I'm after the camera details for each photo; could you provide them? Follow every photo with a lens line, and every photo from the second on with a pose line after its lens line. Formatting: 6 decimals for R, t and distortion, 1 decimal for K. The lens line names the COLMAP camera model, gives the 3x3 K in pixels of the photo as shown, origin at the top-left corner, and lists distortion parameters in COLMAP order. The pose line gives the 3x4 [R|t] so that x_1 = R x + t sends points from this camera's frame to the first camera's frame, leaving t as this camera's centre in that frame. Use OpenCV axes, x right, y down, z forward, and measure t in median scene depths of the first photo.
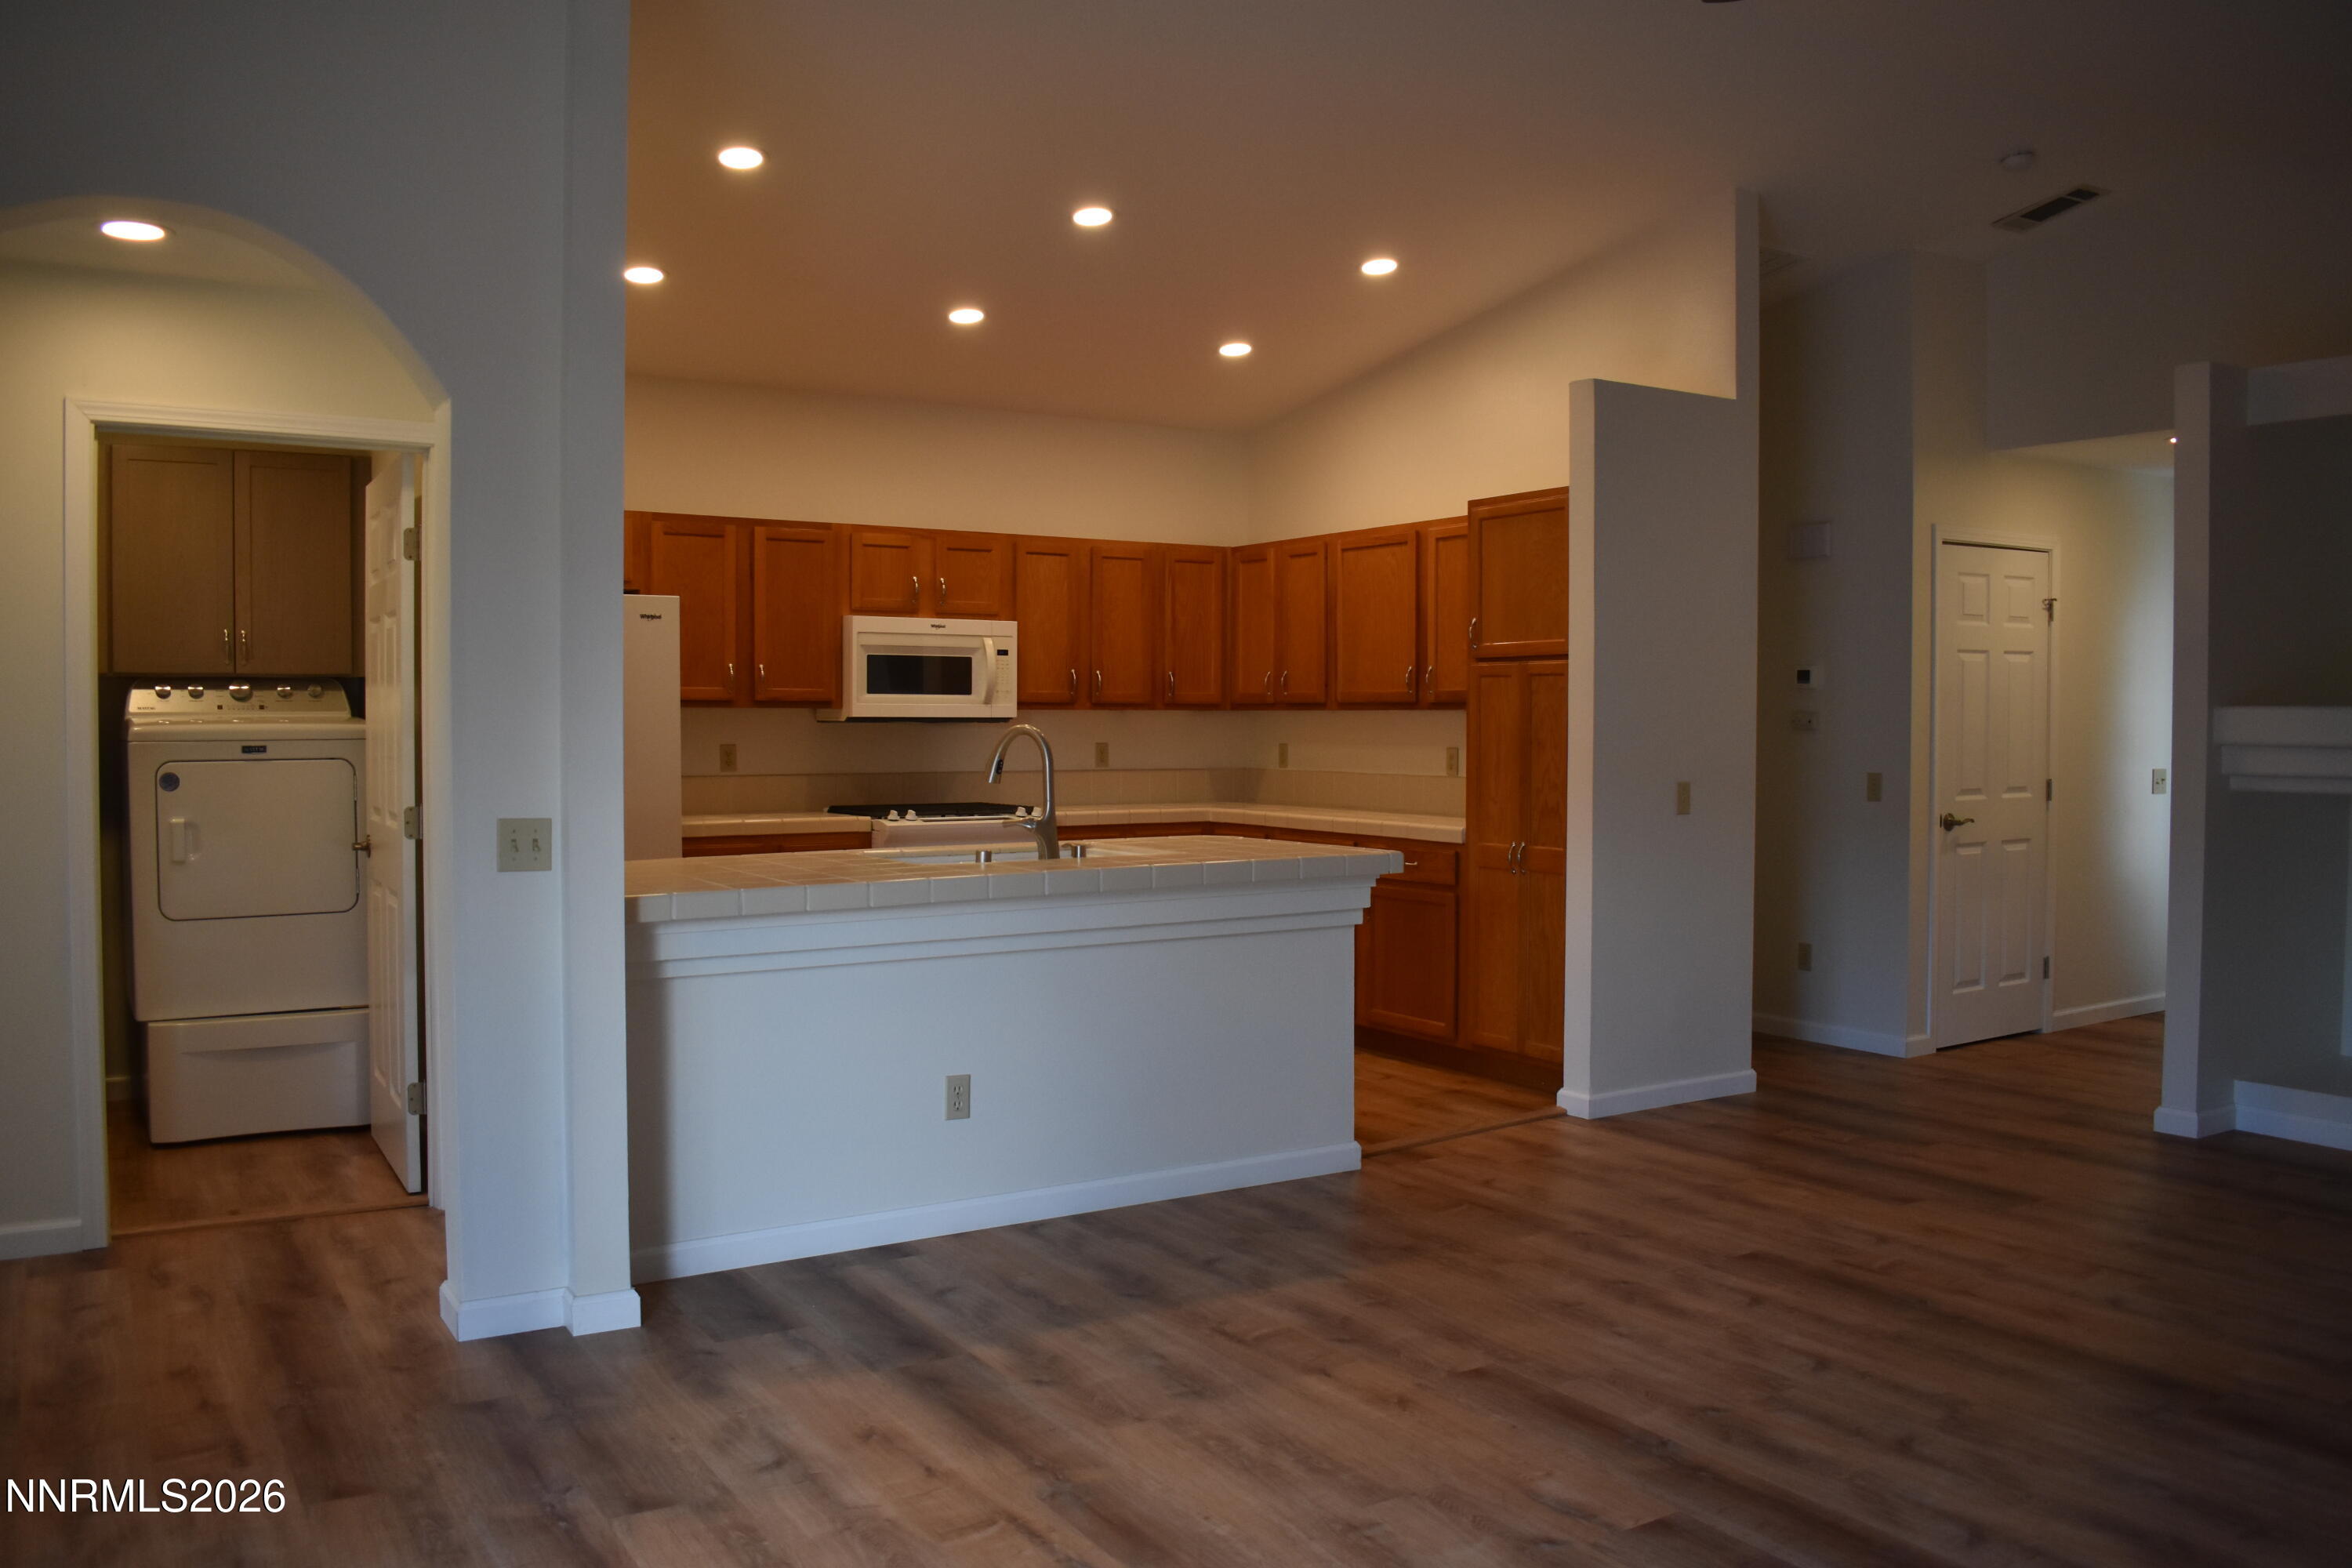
lens RADIAL K [[1829.1, 0, 1166.3], [0, 1829.1, 781.2], [0, 0, 1]] dist [-0.096899, 0.013715]
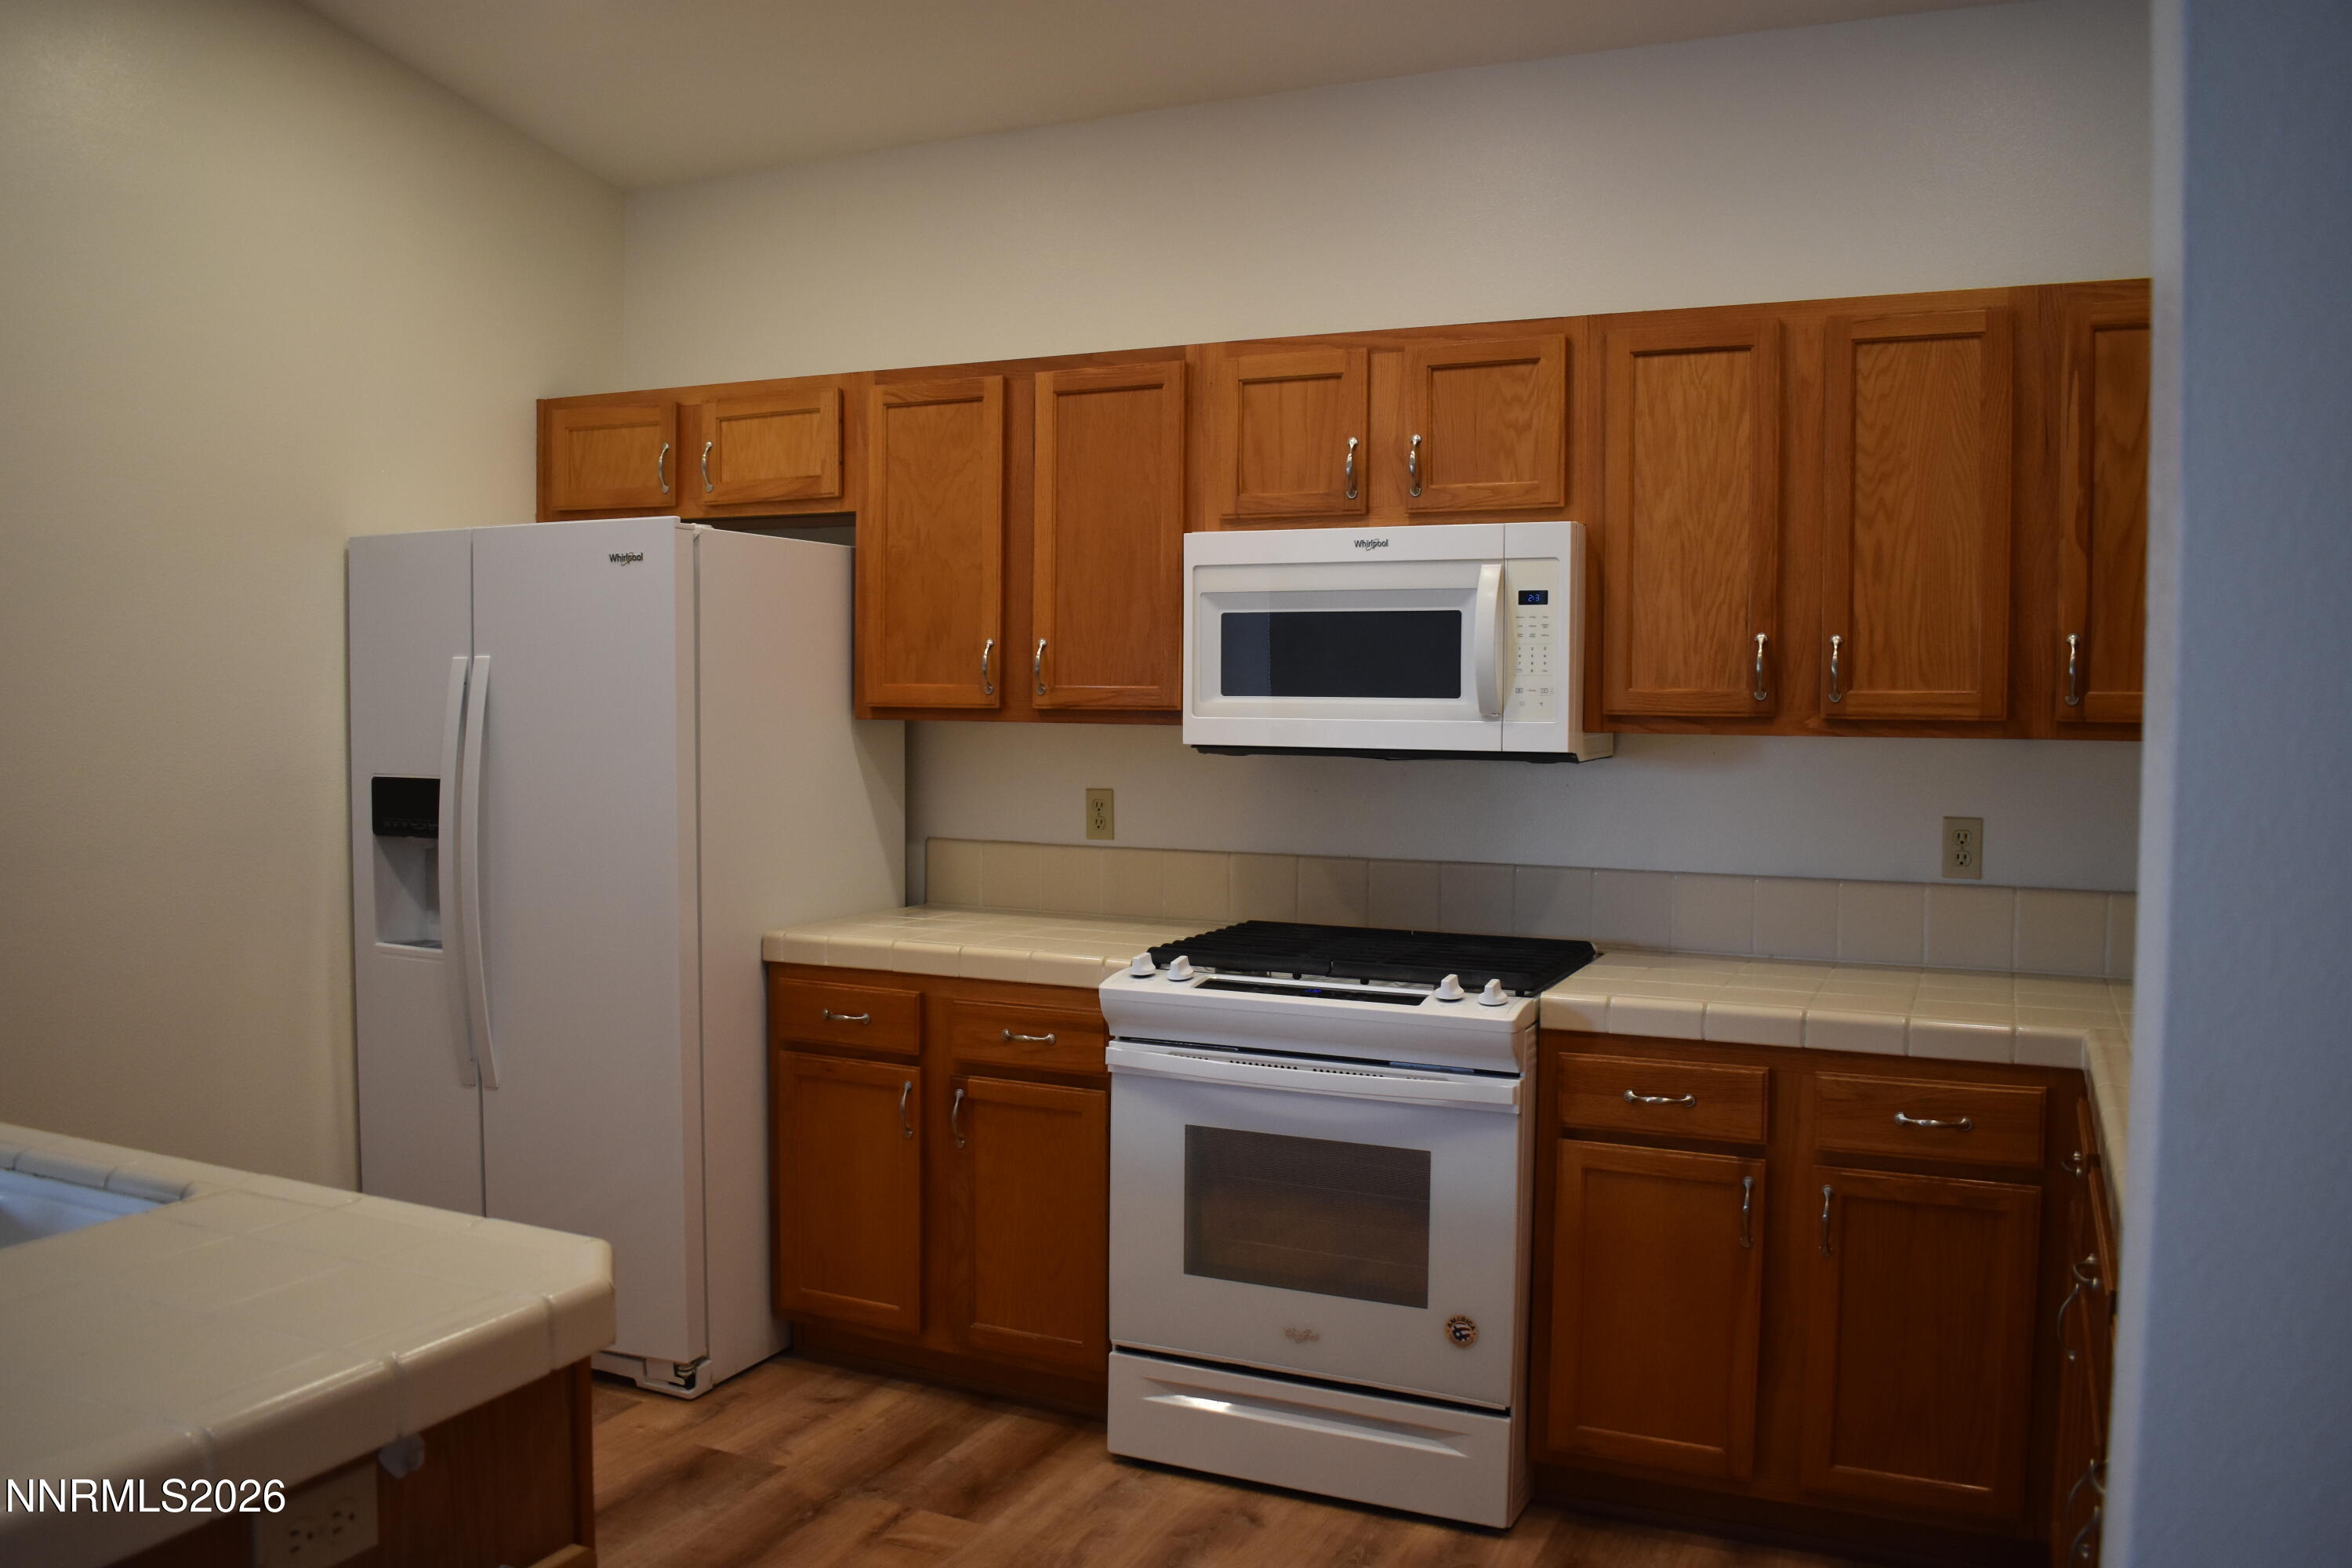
lens RADIAL K [[1829.1, 0, 1174.0], [0, 1829.1, 776.2], [0, 0, 1]] dist [-0.096899, 0.013715]
pose [[0.542436, 0.039975, -0.839145, 0.231708], [-0.032196, 0.999123, 0.026784, -0.040149], [0.839480, 0.012488, 0.543248, 0.745367]]
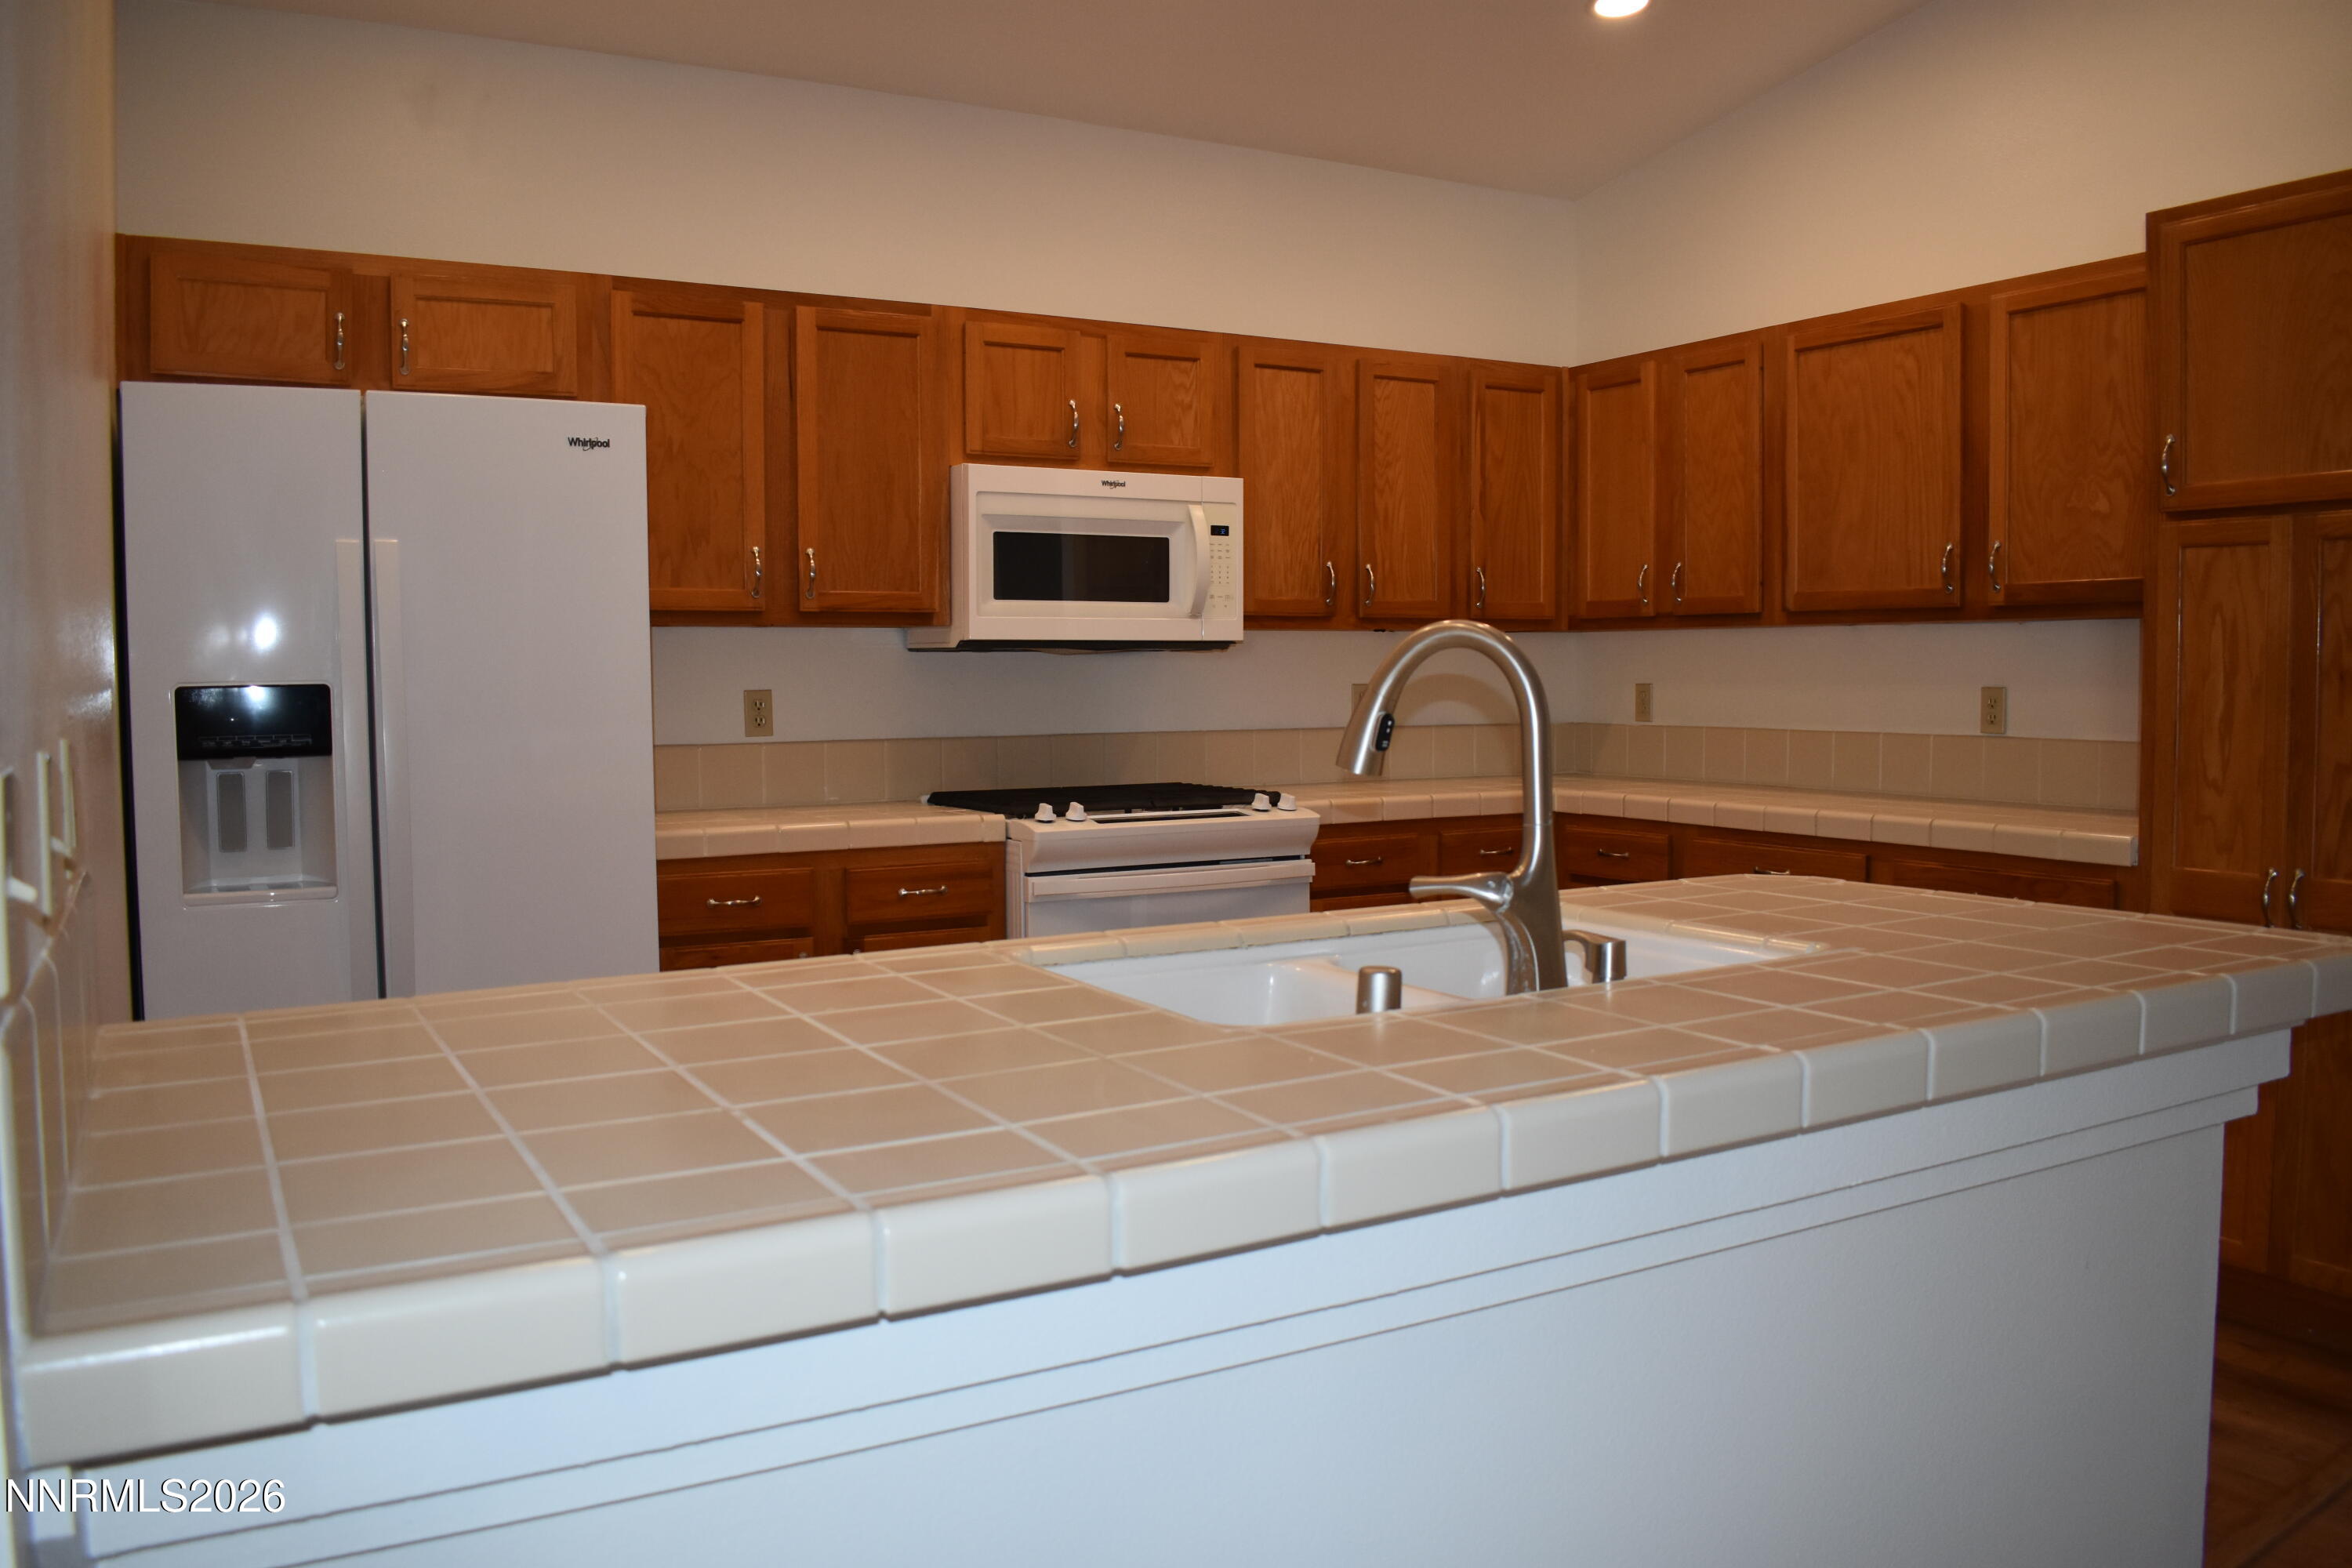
lens RADIAL K [[1829.1, 0, 1165.3], [0, 1829.1, 780.7], [0, 0, 1]] dist [-0.096899, 0.013715]
pose [[0.998726, -0.005779, -0.050131, -0.082766], [0.007198, 0.999577, 0.028163, -0.006688], [0.049947, -0.028488, 0.998345, 0.431788]]
